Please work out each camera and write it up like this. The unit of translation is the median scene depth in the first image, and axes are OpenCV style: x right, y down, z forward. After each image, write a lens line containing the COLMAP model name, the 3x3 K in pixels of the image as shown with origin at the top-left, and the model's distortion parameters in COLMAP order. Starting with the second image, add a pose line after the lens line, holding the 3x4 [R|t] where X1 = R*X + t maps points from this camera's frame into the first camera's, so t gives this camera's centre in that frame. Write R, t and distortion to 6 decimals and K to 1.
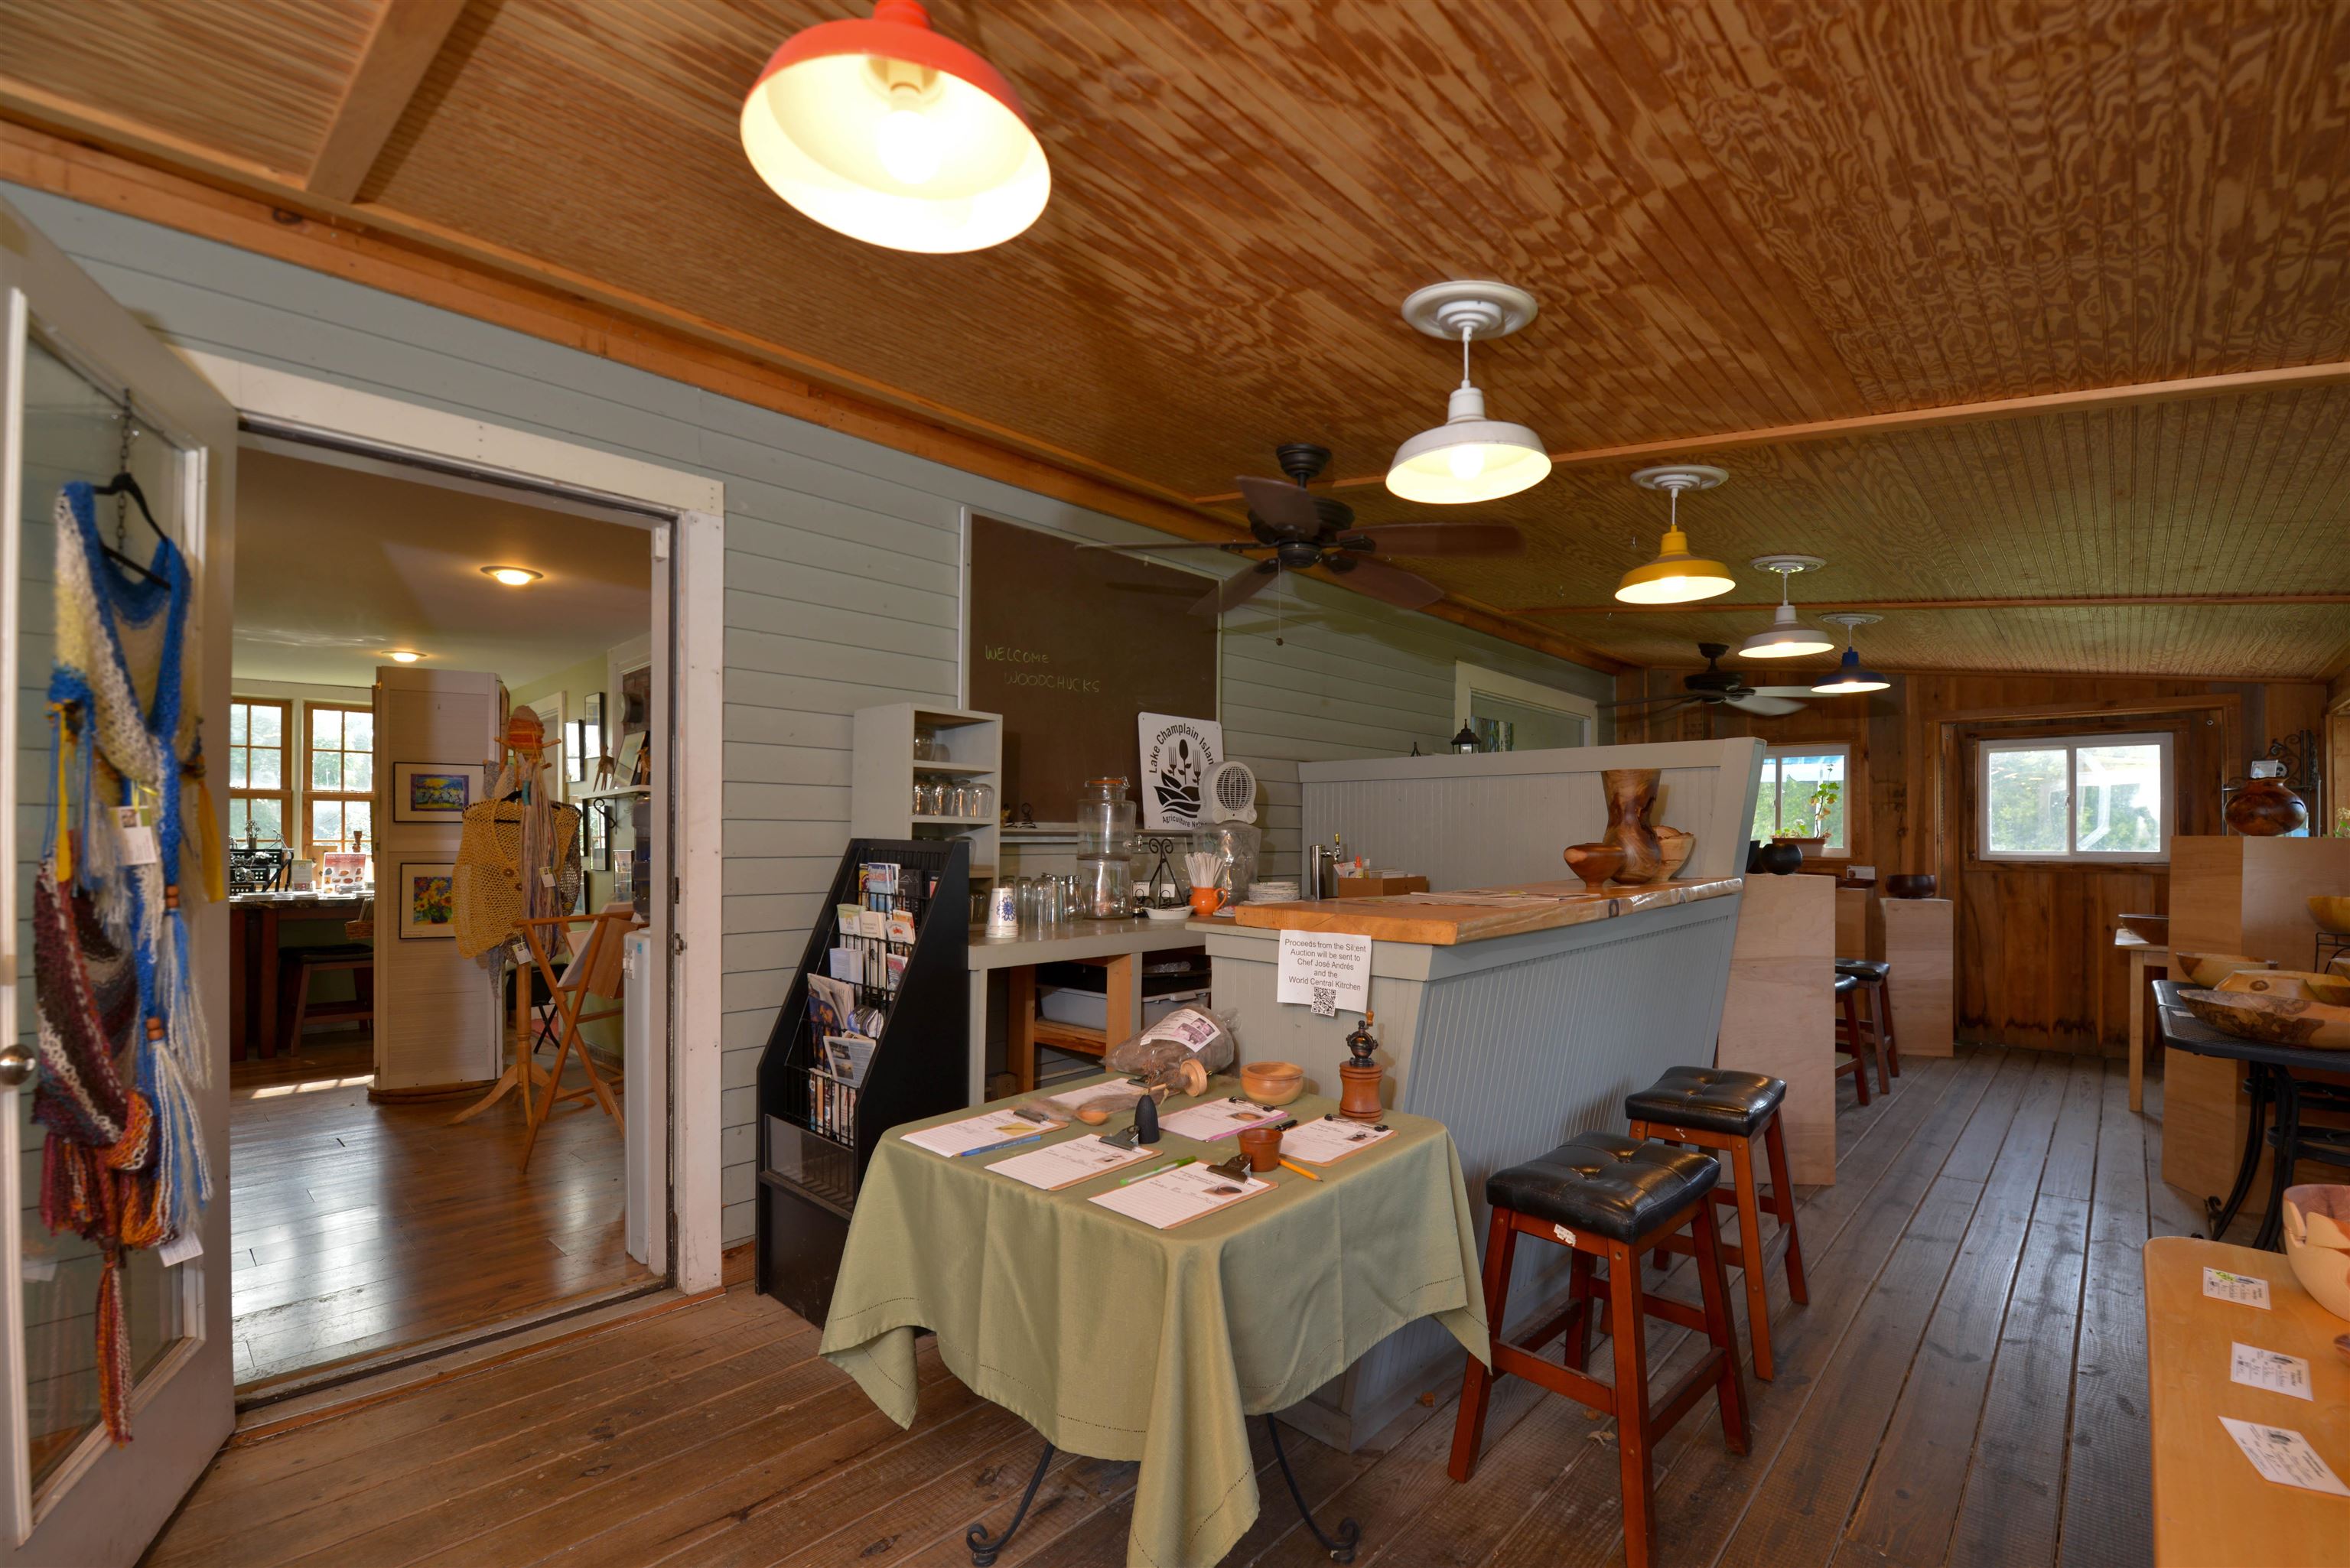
lens RADIAL K [[977.7, 0, 1172.2], [0, 977.7, 837.8], [0, 0, 1]] dist [-0.001180, -0.007966]
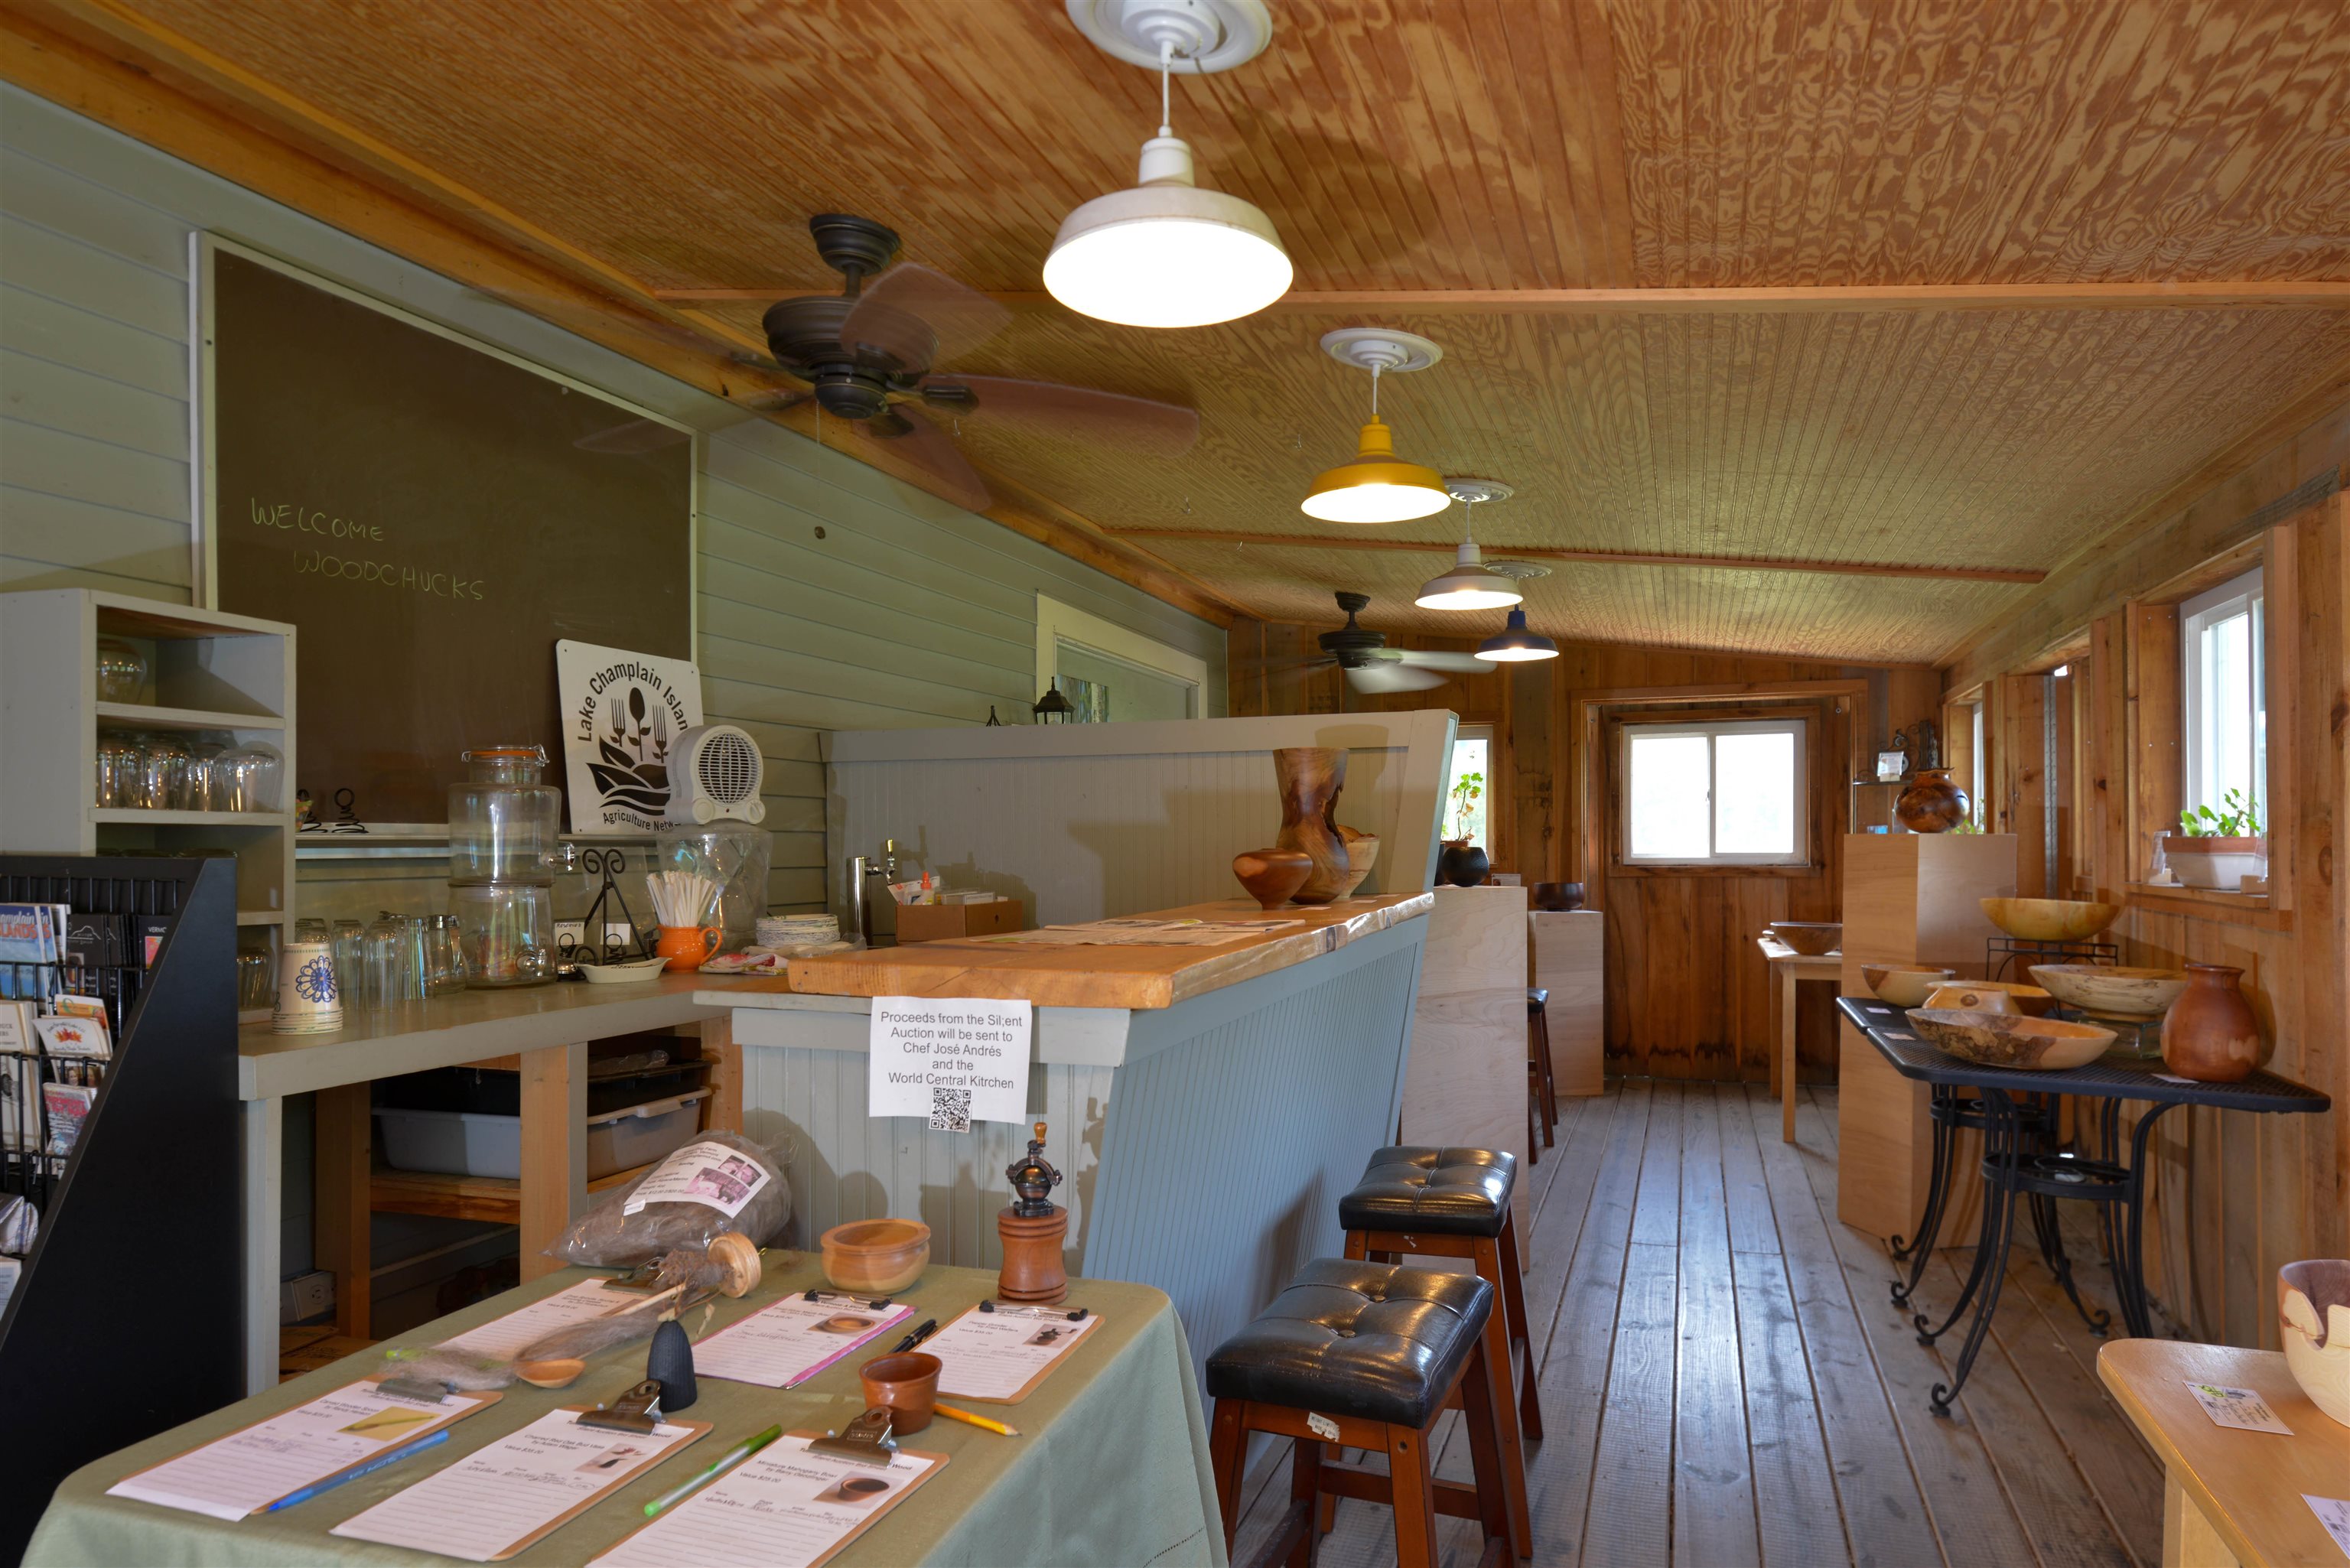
lens RADIAL K [[1357.4, 0, 1180.4], [0, 1357.4, 871.0], [0, 0, 1]] dist [0.020805, -0.009167]
pose [[0.912799, -0.017143, 0.408050, -0.044177], [0.009573, 0.999742, 0.020588, 0.000448], [-0.408298, -0.014887, 0.912727, 0.120030]]
